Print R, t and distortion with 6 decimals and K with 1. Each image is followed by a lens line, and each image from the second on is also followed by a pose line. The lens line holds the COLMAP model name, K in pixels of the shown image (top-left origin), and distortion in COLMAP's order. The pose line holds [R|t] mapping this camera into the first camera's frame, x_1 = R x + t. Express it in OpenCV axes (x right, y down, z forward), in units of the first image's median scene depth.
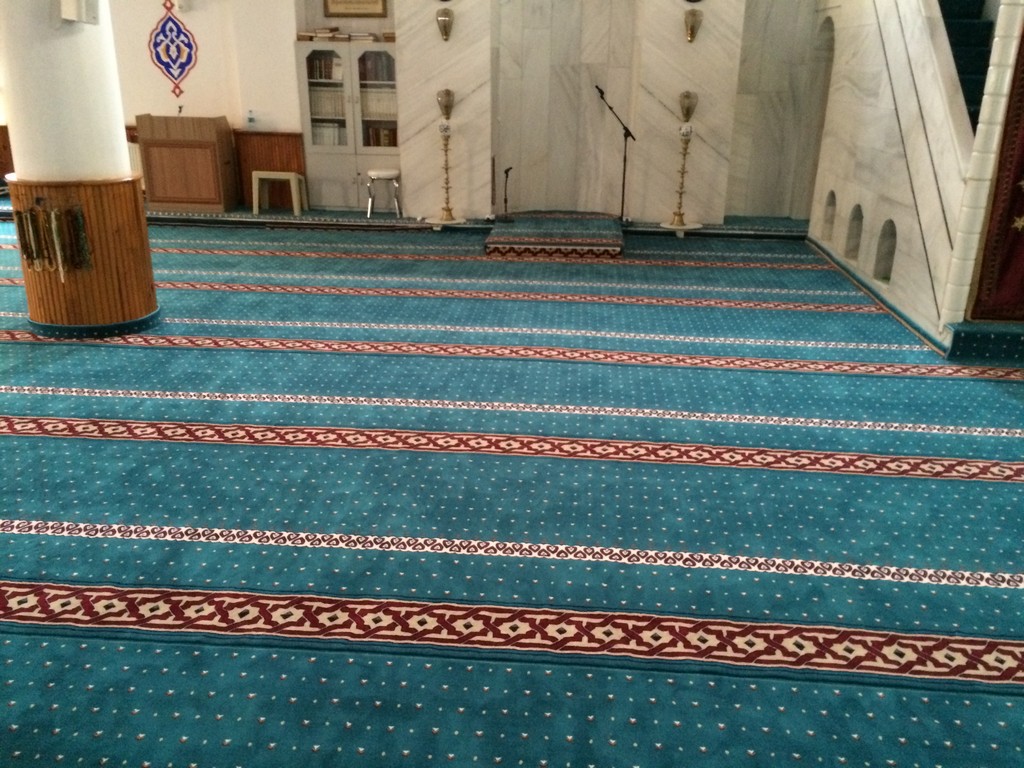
lens RADIAL K [[876.3, 0, 515.3], [0, 876.3, 381.4], [0, 0, 1]] dist [0.058707, -0.023564]
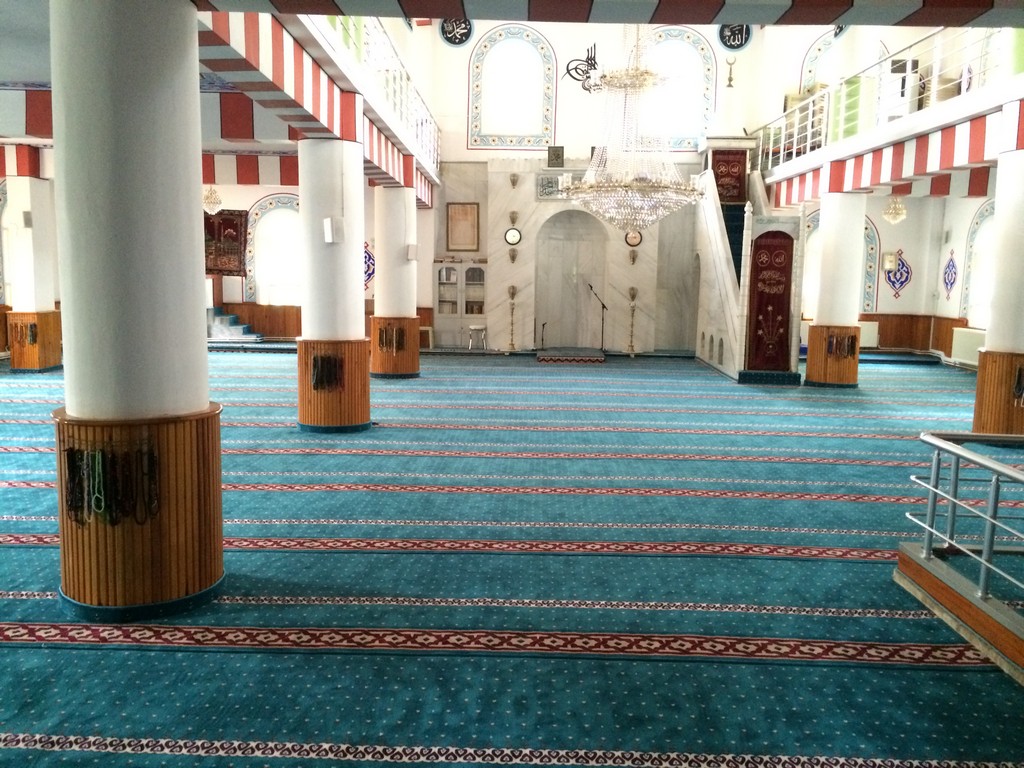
lens RADIAL K [[876.3, 0, 520.9], [0, 876.3, 387.6], [0, 0, 1]] dist [0.058707, -0.023564]
pose [[0.998481, -0.003045, 0.055018, -0.178192], [0.014883, 0.976264, -0.216072, 0.340335], [-0.053055, 0.216563, 0.974826, -0.931049]]
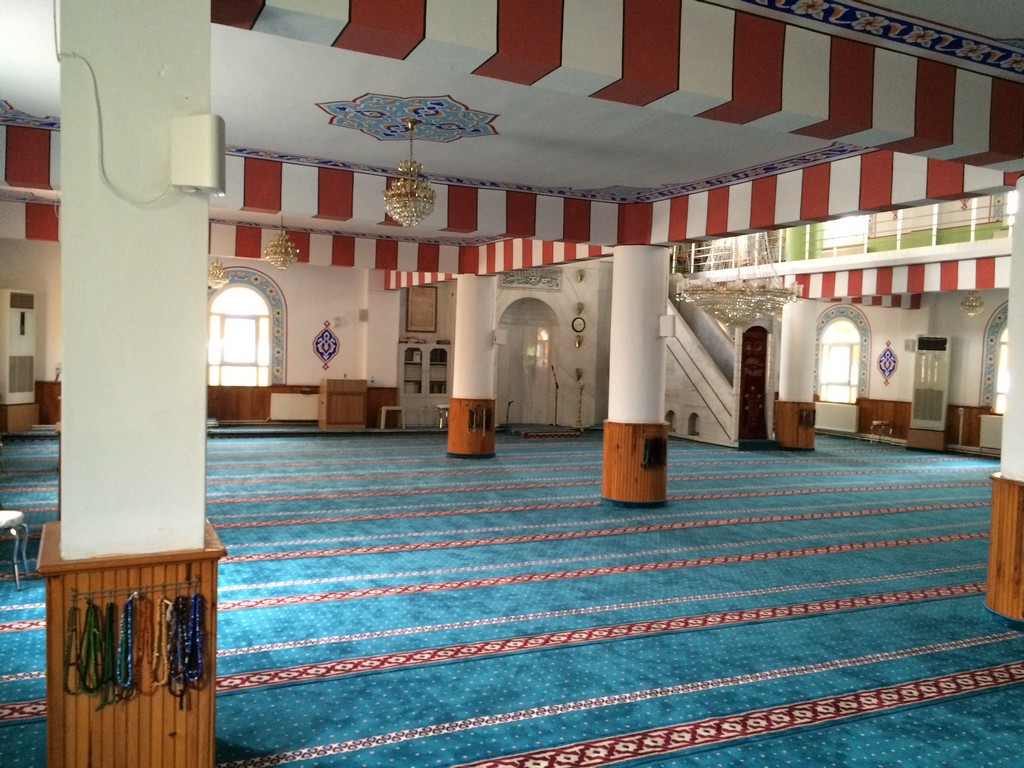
lens RADIAL K [[876.3, 0, 518.9], [0, 876.3, 380.5], [0, 0, 1]] dist [0.058707, -0.023564]
pose [[0.861001, -0.000675, 0.508603, -1.117594], [0.154468, 0.953111, -0.260230, 0.272181], [-0.484579, 0.302621, 0.820734, -0.786006]]
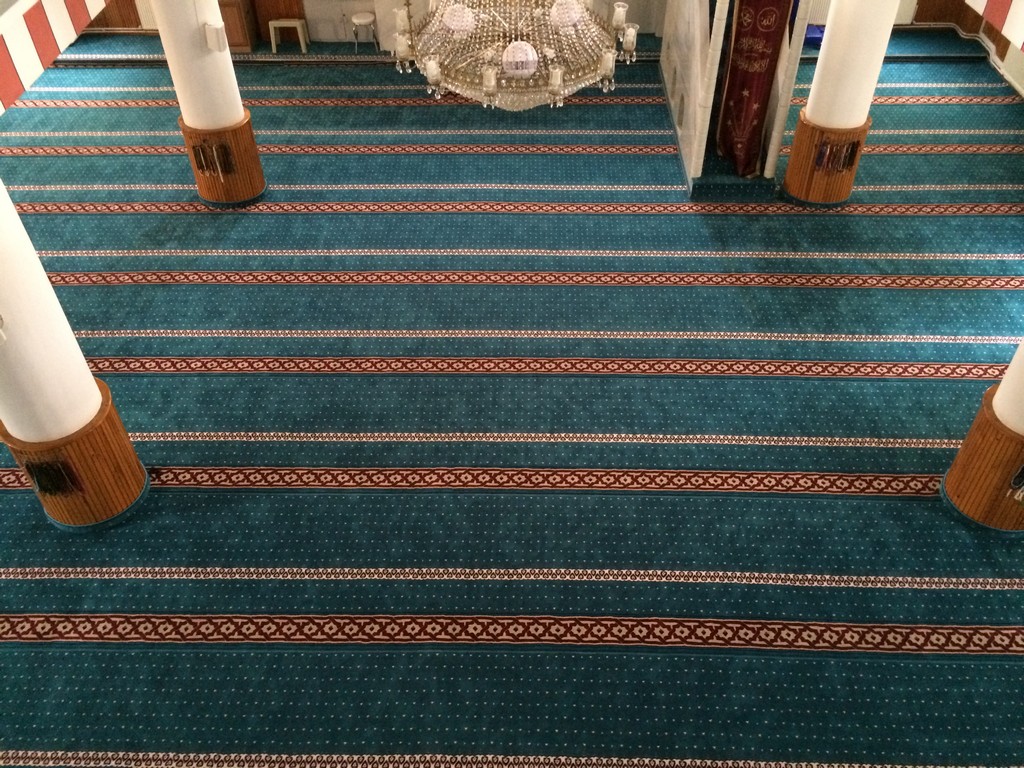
lens RADIAL K [[876.3, 0, 516.1], [0, 876.3, 393.4], [0, 0, 1]] dist [0.058707, -0.023564]
pose [[0.997746, -0.061839, 0.026063, 0.020146], [0.046278, 0.915308, 0.400088, -0.272783], [-0.048597, -0.397980, 0.916106, -0.592010]]
